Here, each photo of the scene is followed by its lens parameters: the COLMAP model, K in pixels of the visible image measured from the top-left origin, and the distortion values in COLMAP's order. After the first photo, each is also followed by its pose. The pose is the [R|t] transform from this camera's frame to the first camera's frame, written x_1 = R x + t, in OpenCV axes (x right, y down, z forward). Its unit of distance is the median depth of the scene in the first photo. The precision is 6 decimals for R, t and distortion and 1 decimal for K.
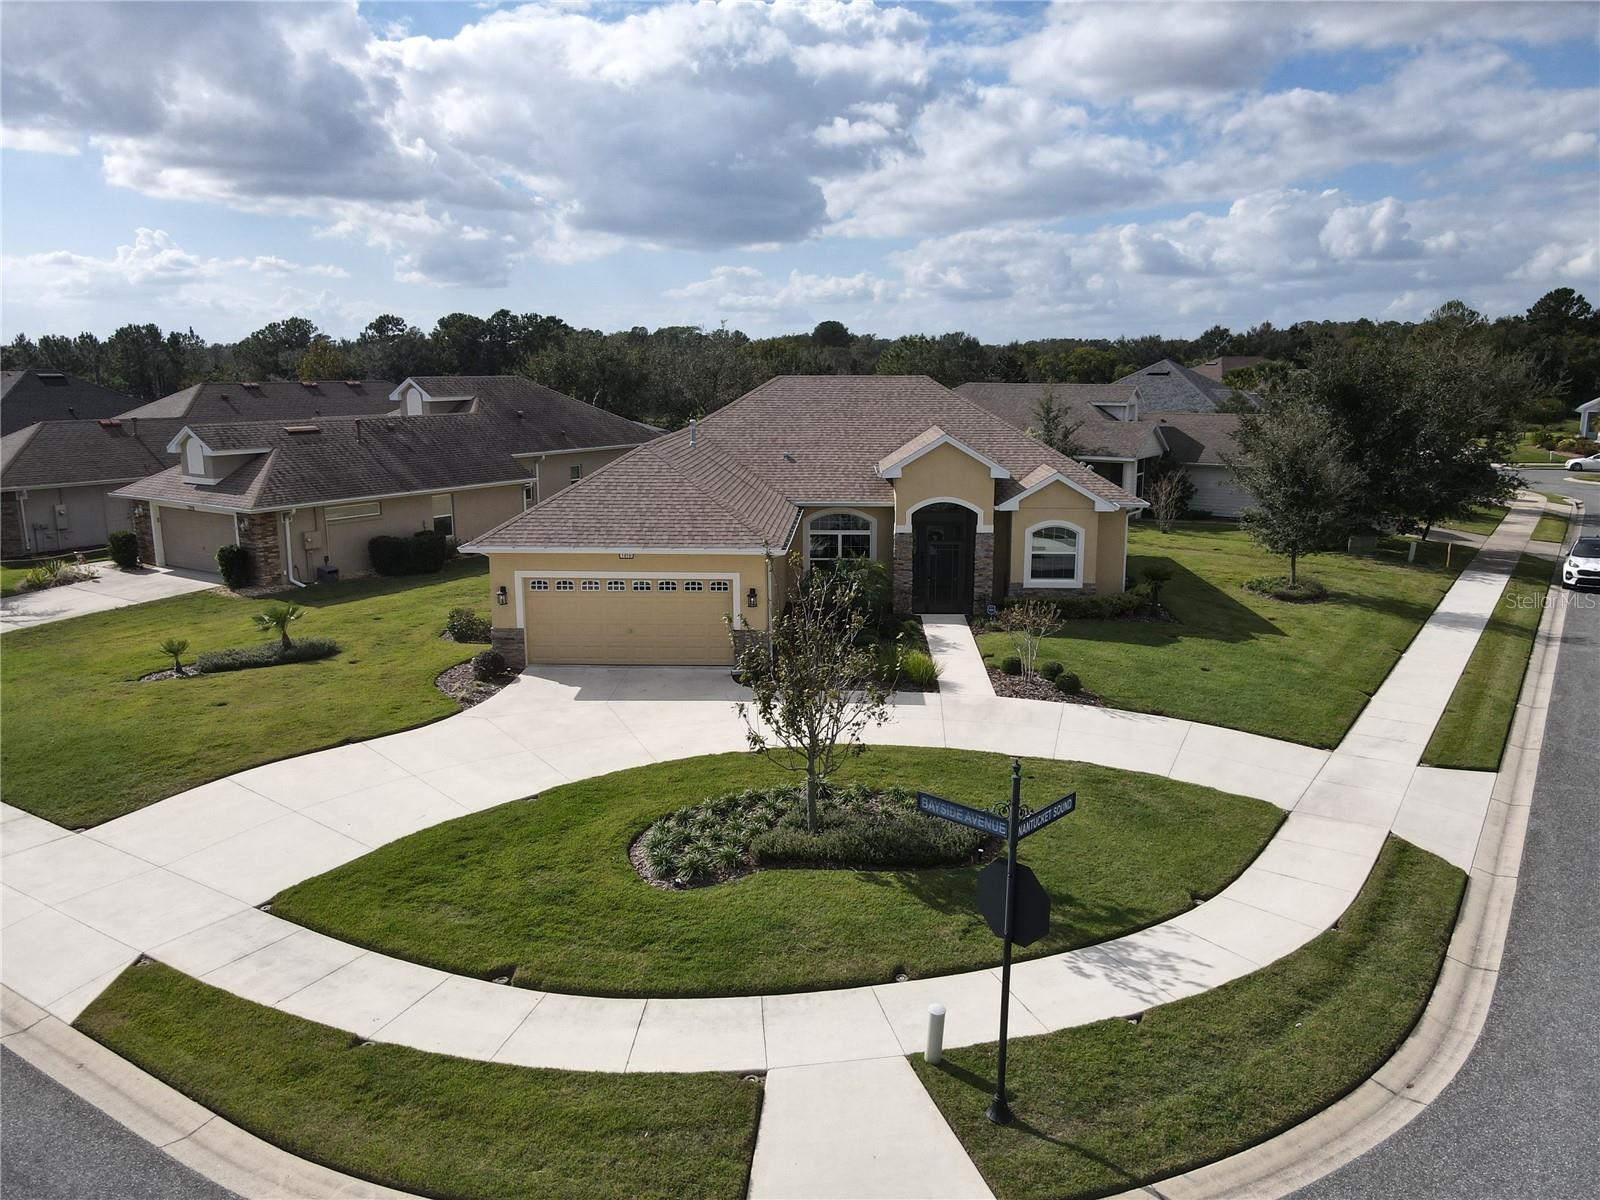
lens RADIAL K [[1180.6, 0, 813.5], [0, 1180.6, 602.2], [0, 0, 1]] dist [0.002421, 0.032451]
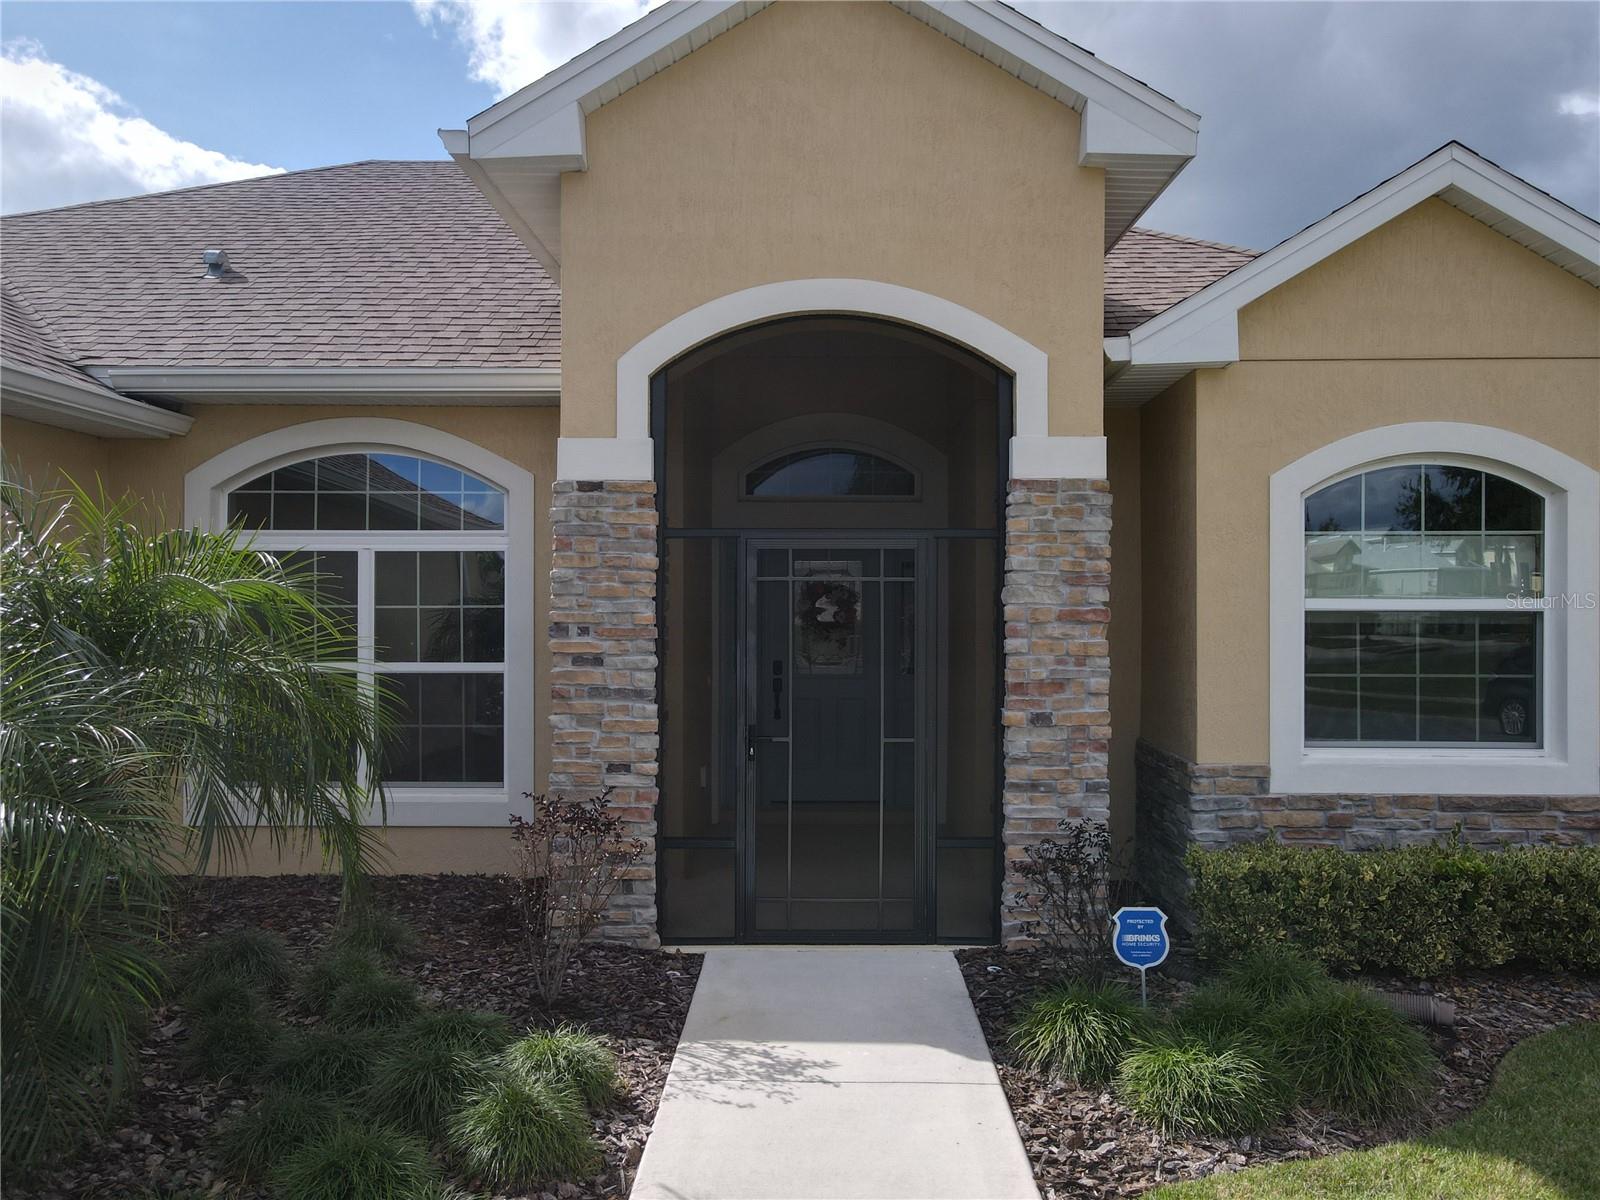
lens RADIAL K [[1180.6, 0, 813.5], [0, 1180.6, 602.2], [0, 0, 1]] dist [0.002421, 0.032451]
pose [[0.999697, 0.002245, 0.024509, 0.102244], [0.002712, 0.979717, -0.200368, -0.004955], [-0.024462, 0.200374, 0.979414, 0.817222]]
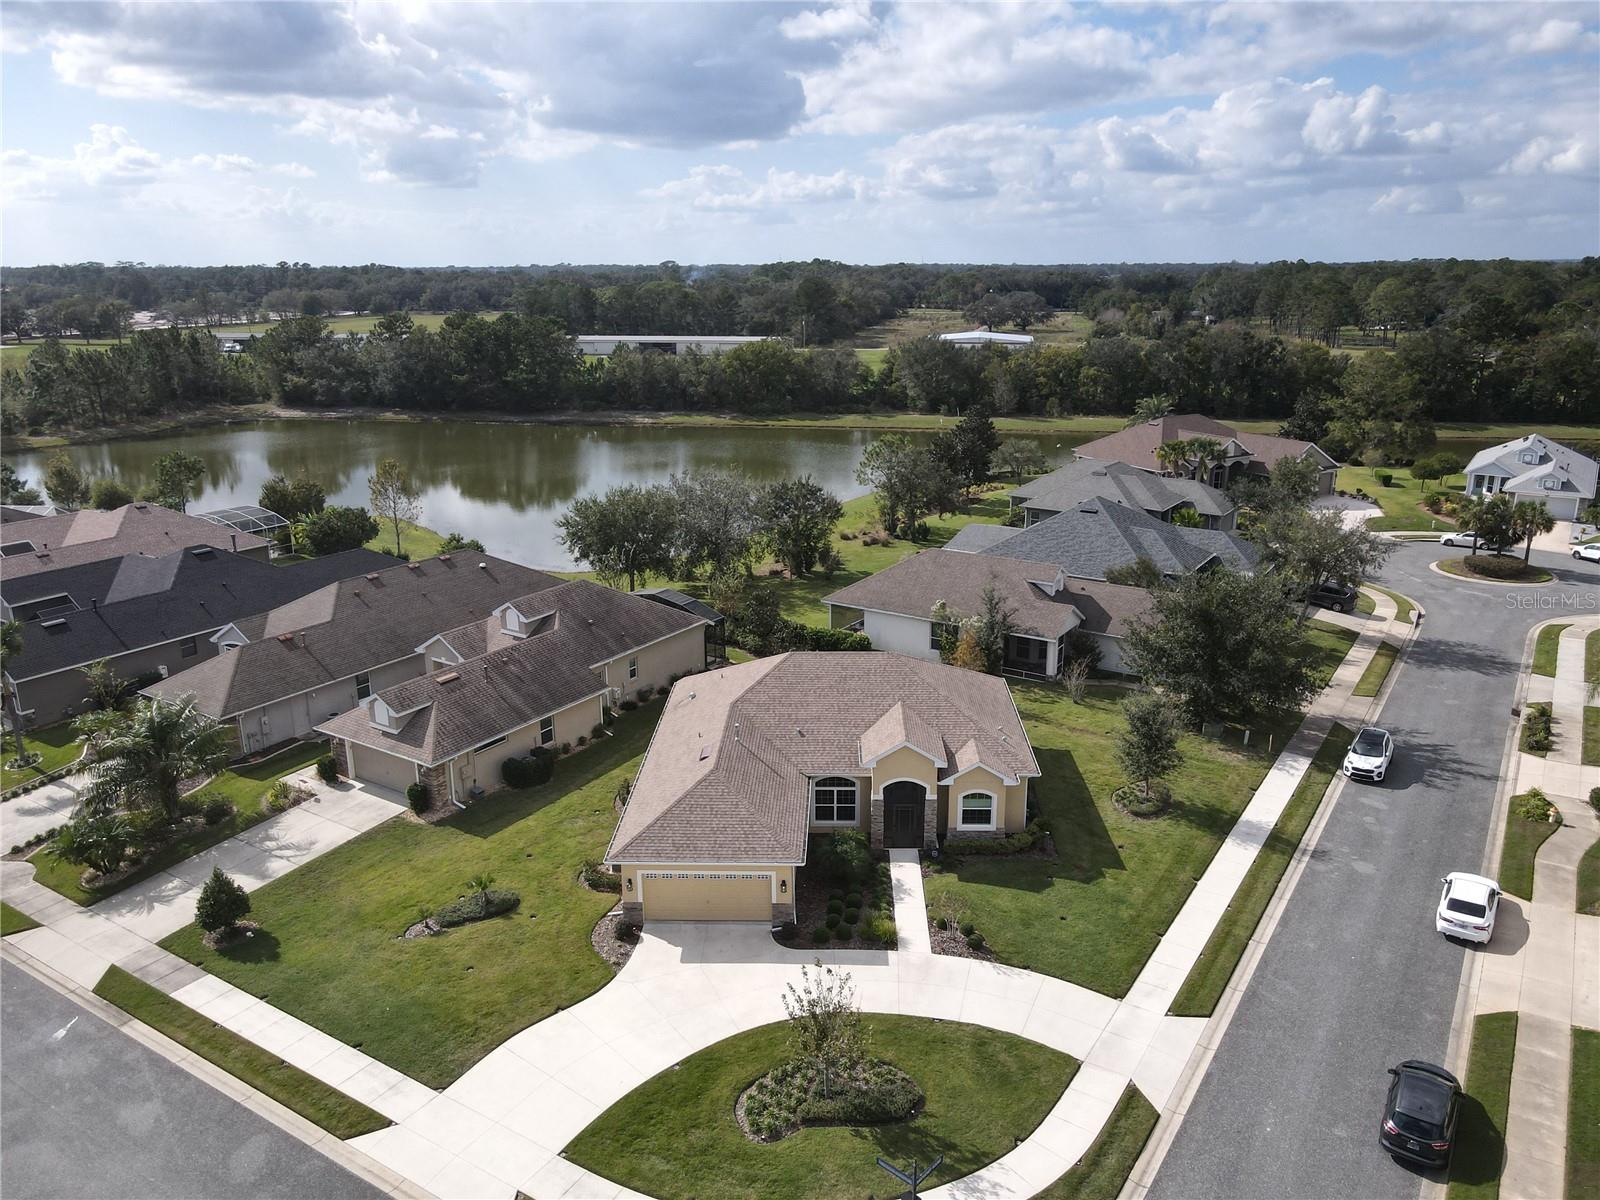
lens RADIAL K [[1180.6, 0, 813.5], [0, 1180.6, 602.2], [0, 0, 1]] dist [0.002421, 0.032451]
pose [[0.999857, -0.008667, 0.014518, -0.025212], [0.007449, 0.996605, 0.081994, -0.430681], [-0.015180, -0.081875, 0.996527, -0.484795]]
